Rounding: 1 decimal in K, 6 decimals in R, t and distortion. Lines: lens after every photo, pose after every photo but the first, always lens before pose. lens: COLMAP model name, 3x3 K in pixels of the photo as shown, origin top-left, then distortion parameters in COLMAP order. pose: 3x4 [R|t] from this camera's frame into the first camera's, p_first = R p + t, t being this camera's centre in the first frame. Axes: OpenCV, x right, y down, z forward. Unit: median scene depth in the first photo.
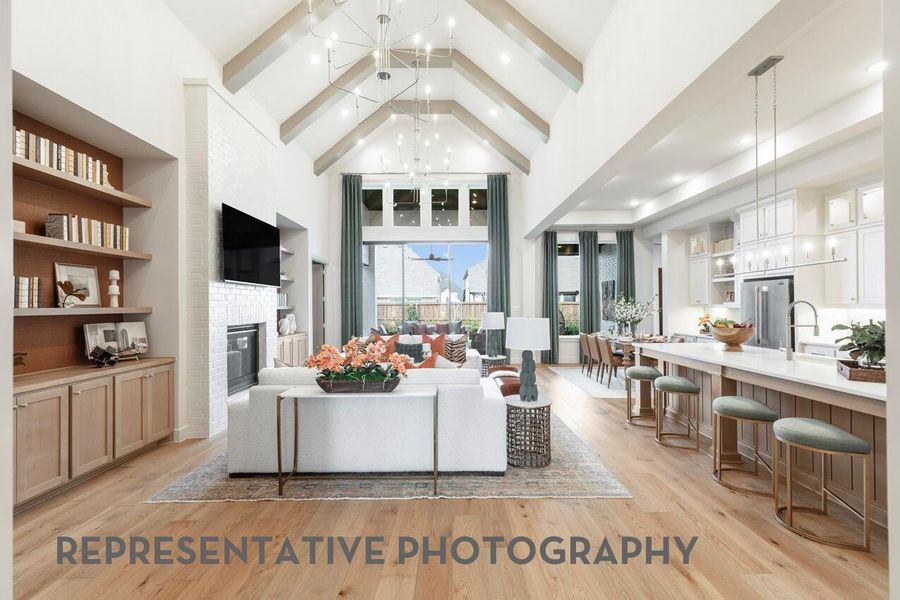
lens RADIAL K [[404.9, 0, 454.9], [0, 404.9, 306.7], [0, 0, 1]] dist [0.002706, 0.000049]
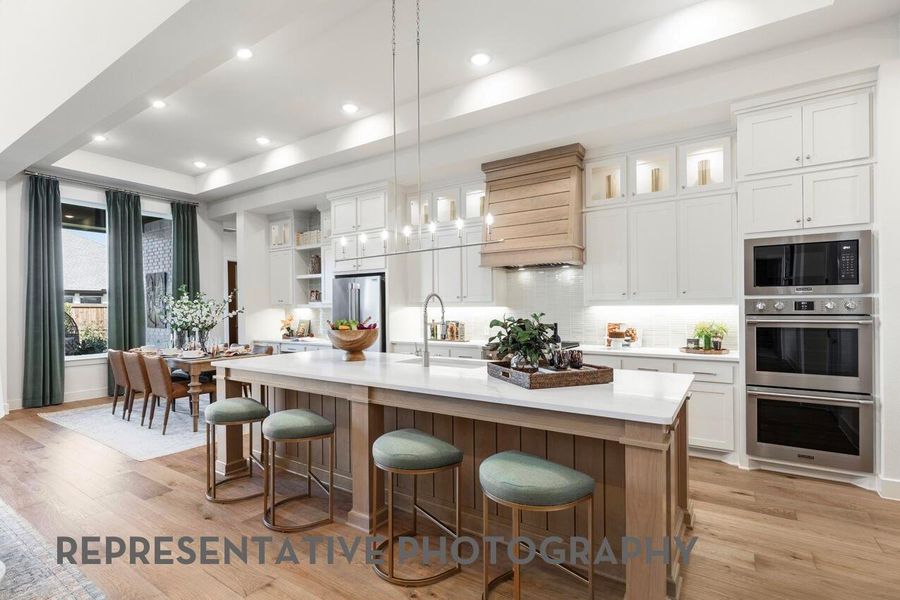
lens RADIAL K [[422.0, 0, 455.6], [0, 422.0, 307.3], [0, 0, 1]] dist [-0.005051, -0.000046]
pose [[0.548919, 0.002387, 0.835872, 0.079355], [0.006808, 0.999950, -0.007326, 0.010646], [-0.835848, 0.009712, 0.548876, 0.254307]]
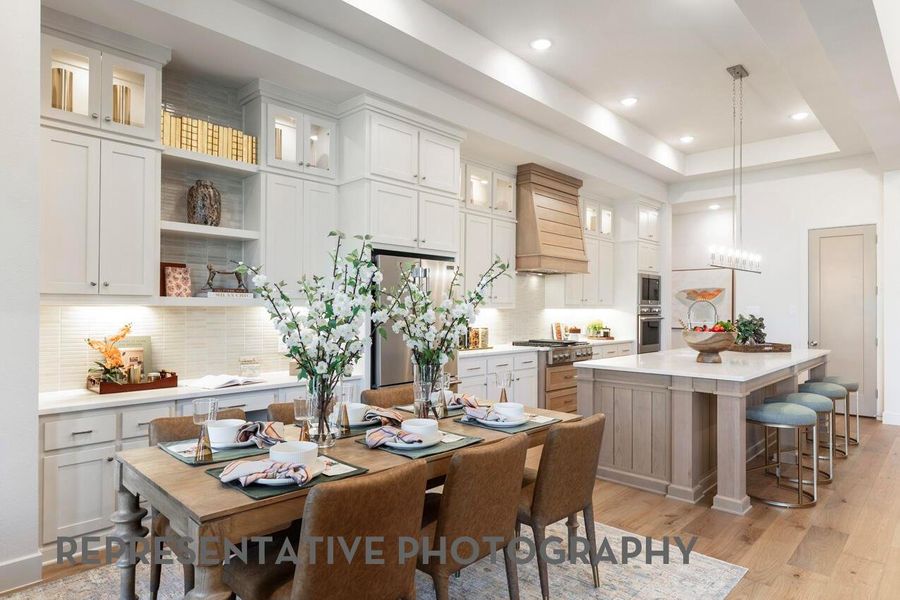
lens RADIAL K [[526.0, 0, 451.6], [0, 526.0, 301.4], [0, 0, 1]] dist [-0.004692, 0.001817]
pose [[-0.722513, 0.015421, 0.691185, 0.194102], [0.004254, 0.999831, -0.017860, 0.007762], [-0.691344, -0.009964, -0.722457, 1.301682]]
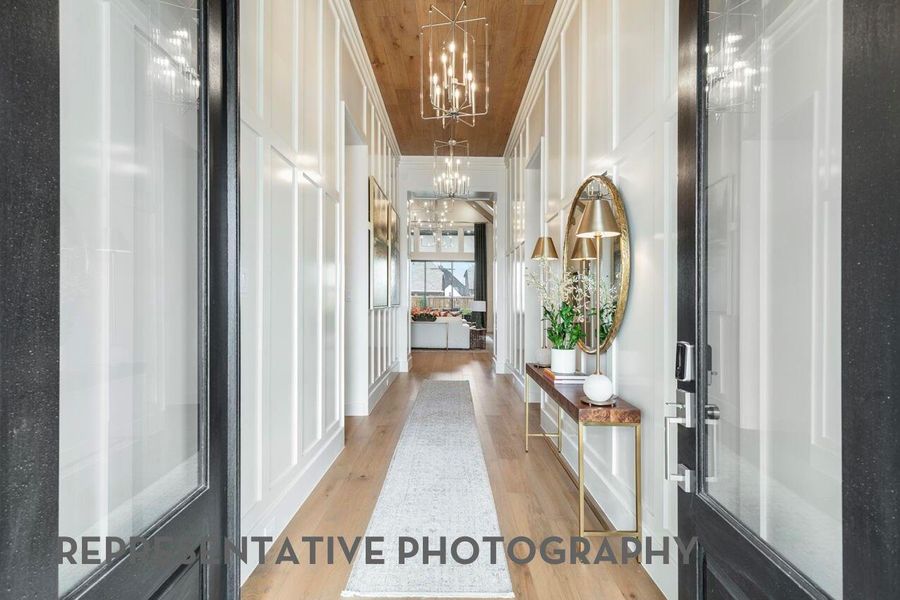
lens RADIAL K [[422.0, 0, 449.7], [0, 422.0, 301.9], [0, 0, 1]] dist [-0.005051, -0.000046]
pose [[0.999802, 0.008083, -0.018194, 0.017593], [-0.008101, 0.999967, -0.000961, 0.026300], [0.018186, 0.001108, 0.999834, -1.238095]]
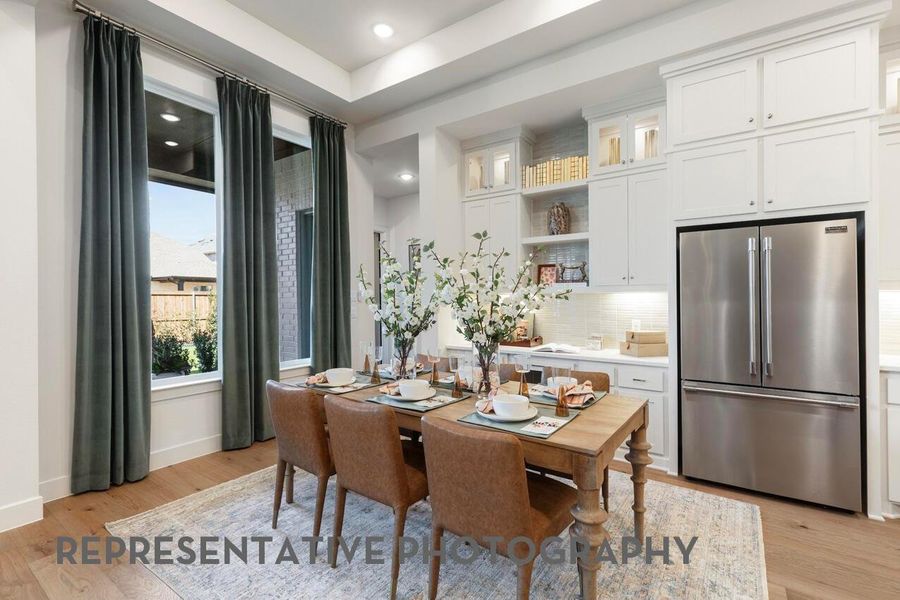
lens RADIAL K [[404.9, 0, 454.6], [0, 404.9, 301.3], [0, 0, 1]] dist [0.002706, 0.000049]
pose [[0.576372, 0.001268, 0.817187, 0.193543], [-0.000159, 0.999999, -0.001440, 0.013985], [-0.817188, 0.000700, 0.576371, 0.883829]]
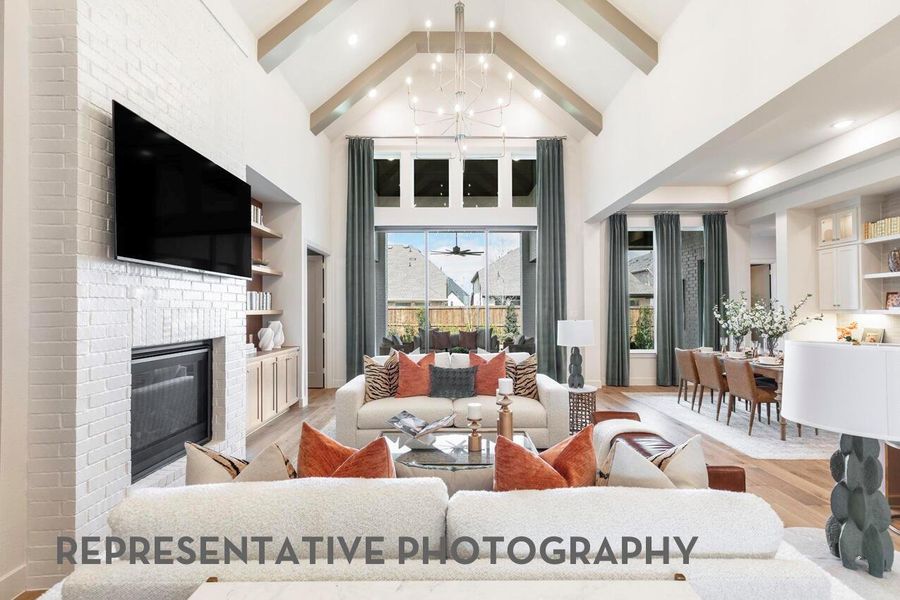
lens RADIAL K [[404.9, 0, 456.2], [0, 404.9, 308.9], [0, 0, 1]] dist [0.002706, 0.000049]
pose [[0.999995, 0.003282, -0.000437, -0.098551], [-0.003285, 0.999979, -0.005655, -0.000639], [0.000419, 0.005656, 0.999984, 0.321843]]
